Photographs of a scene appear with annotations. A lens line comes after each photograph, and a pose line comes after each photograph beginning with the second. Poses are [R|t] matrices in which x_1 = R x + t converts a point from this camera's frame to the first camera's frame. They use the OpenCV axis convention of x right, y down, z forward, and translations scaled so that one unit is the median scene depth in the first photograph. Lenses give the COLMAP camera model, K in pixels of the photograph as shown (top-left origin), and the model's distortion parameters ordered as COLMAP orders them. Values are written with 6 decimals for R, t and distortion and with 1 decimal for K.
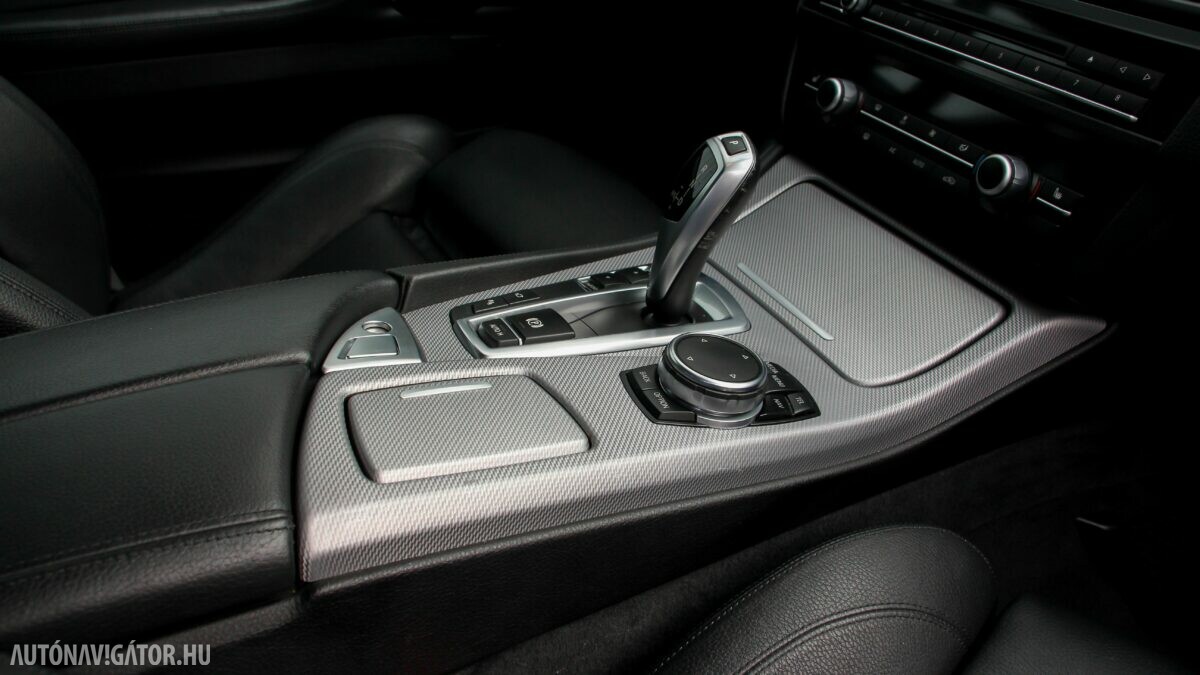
lens RADIAL K [[924.6, 0, 596.4], [0, 924.6, 436.3], [0, 0, 1]] dist [-0.208683, 0.126487]
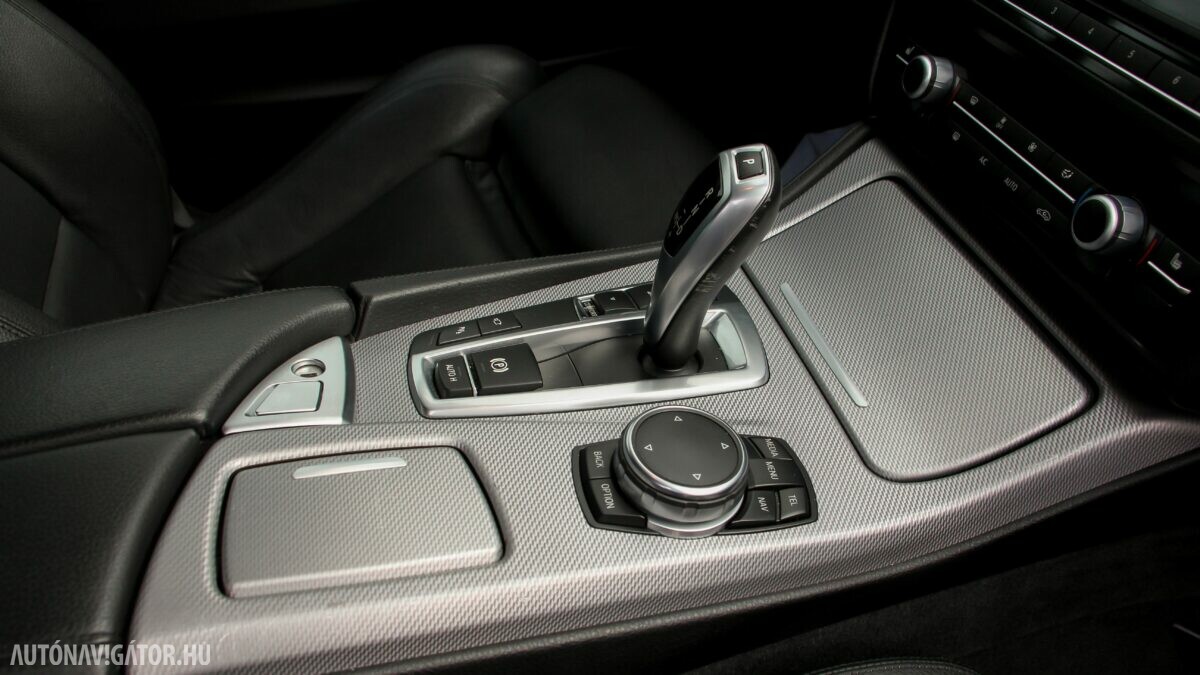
lens RADIAL K [[924.6, 0, 596.4], [0, 924.6, 436.3], [0, 0, 1]] dist [-0.208683, 0.126487]
pose [[0.981052, 0.095948, -0.168321, 0.169671], [-0.075407, 0.989356, 0.124455, -0.169187], [0.178470, -0.109404, 0.977844, 0.173680]]
